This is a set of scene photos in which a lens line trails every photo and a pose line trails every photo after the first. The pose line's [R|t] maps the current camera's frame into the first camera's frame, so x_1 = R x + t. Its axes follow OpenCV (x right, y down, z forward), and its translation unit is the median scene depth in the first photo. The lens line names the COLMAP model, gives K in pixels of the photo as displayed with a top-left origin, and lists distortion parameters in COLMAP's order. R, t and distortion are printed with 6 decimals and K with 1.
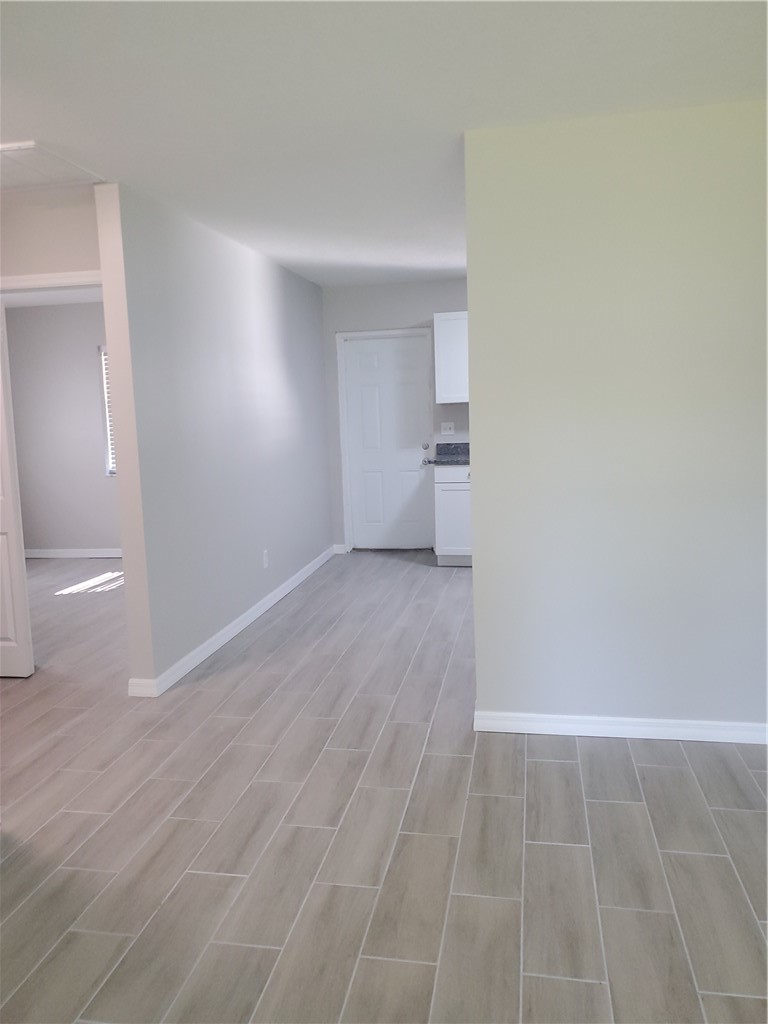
lens RADIAL K [[800.0, 0, 378.2], [0, 800.0, 491.4], [0, 0, 1]] dist [0.004705, 0.017019]
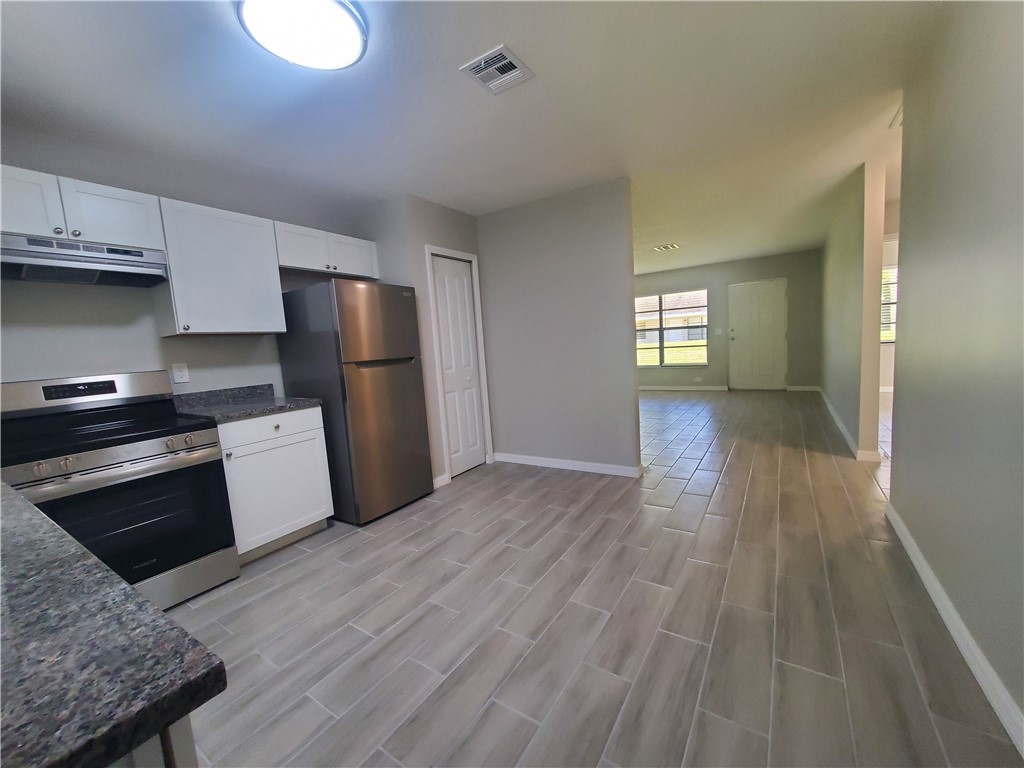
lens RADIAL K [[403.5, 0, 527.1], [0, 403.5, 383.3], [0, 0, 1]] dist [0.002347, -0.001322]
pose [[-0.926493, 0.059938, 0.371508, -0.001719], [0.138662, 0.972145, 0.188962, -0.077632], [-0.349834, 0.226586, -0.908997, 0.973729]]
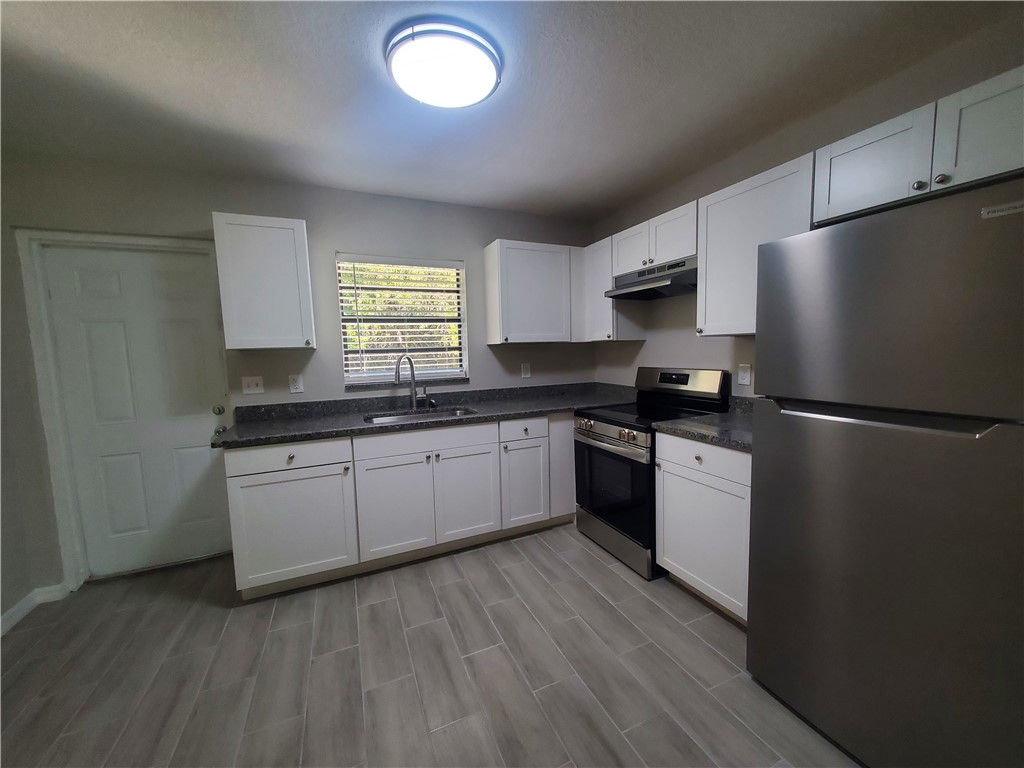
lens RADIAL K [[403.5, 0, 525.7], [0, 403.5, 388.4], [0, 0, 1]] dist [0.002347, -0.001322]
pose [[0.806924, -0.045882, 0.588871, 0.073155], [0.065542, 0.997777, -0.012070, -0.057399], [-0.587008, 0.048335, 0.808137, 0.582186]]
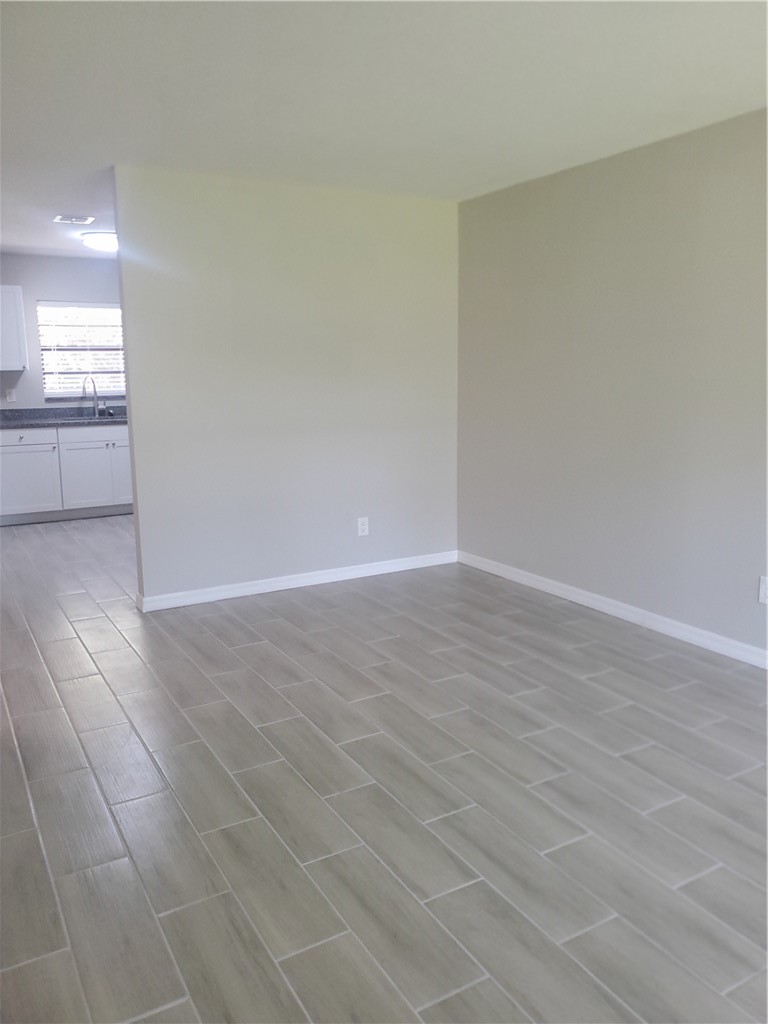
lens RADIAL K [[800.0, 0, 392.5], [0, 800.0, 500.8], [0, 0, 1]] dist [0.004705, 0.017019]
pose [[0.751145, -0.083799, 0.654797, -0.213145], [0.059178, 0.996464, 0.059639, 0.027629], [-0.657480, -0.006048, 0.753448, -0.142000]]
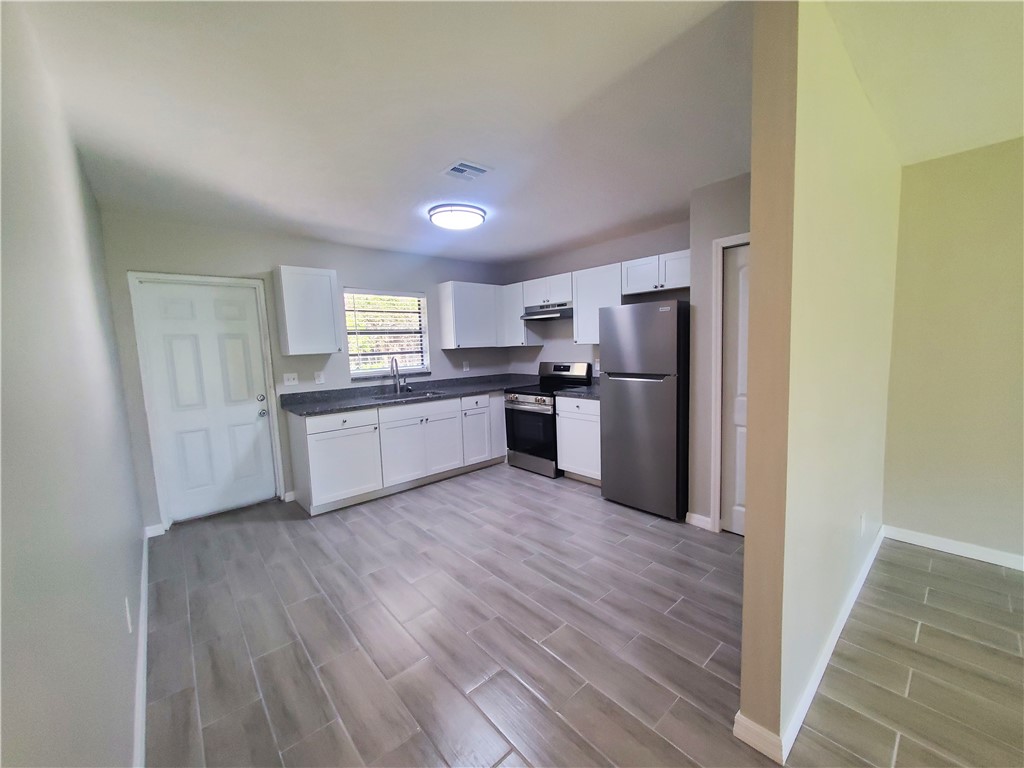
lens RADIAL K [[403.5, 0, 524.8], [0, 403.5, 384.0], [0, 0, 1]] dist [0.002347, -0.001322]
pose [[0.600517, -0.064735, 0.796987, -0.154003], [0.101645, 0.994812, 0.004216, -0.045380], [-0.793125, 0.078478, 0.603982, 0.458775]]
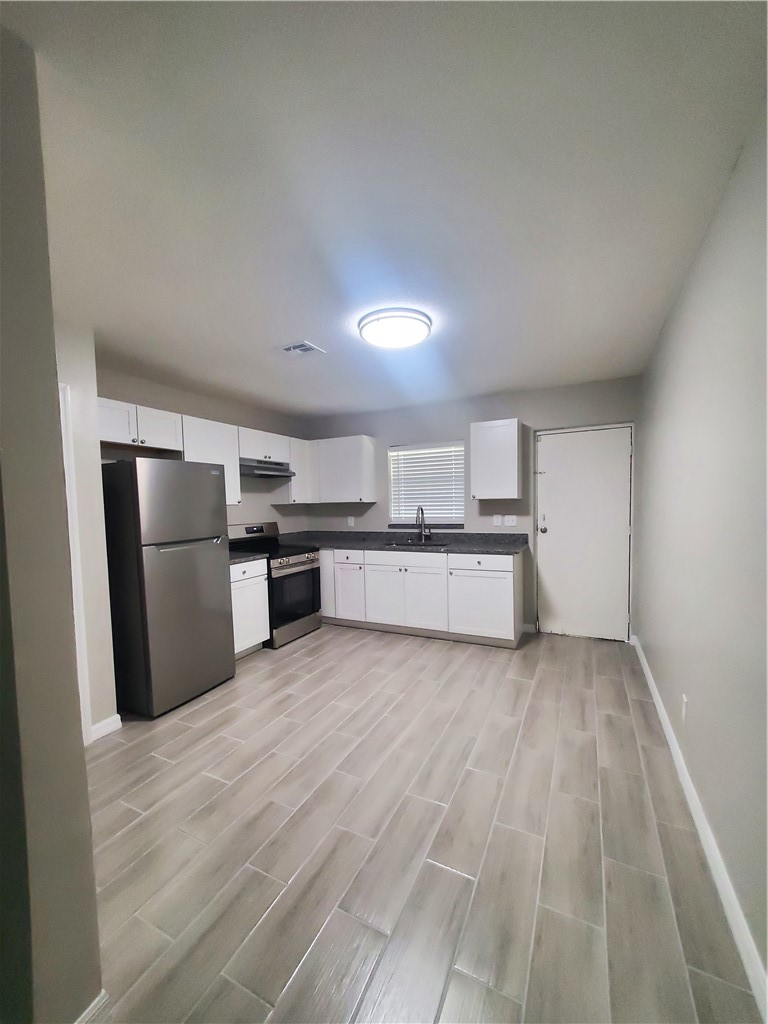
lens RADIAL K [[403.5, 0, 377.0], [0, 403.5, 521.7], [0, 0, 1]] dist [0.002347, -0.001322]
pose [[0.958869, 0.018148, -0.283267, 0.344536], [-0.035582, 0.997767, -0.056524, -0.041321], [0.281609, 0.064278, 0.957374, 0.347663]]
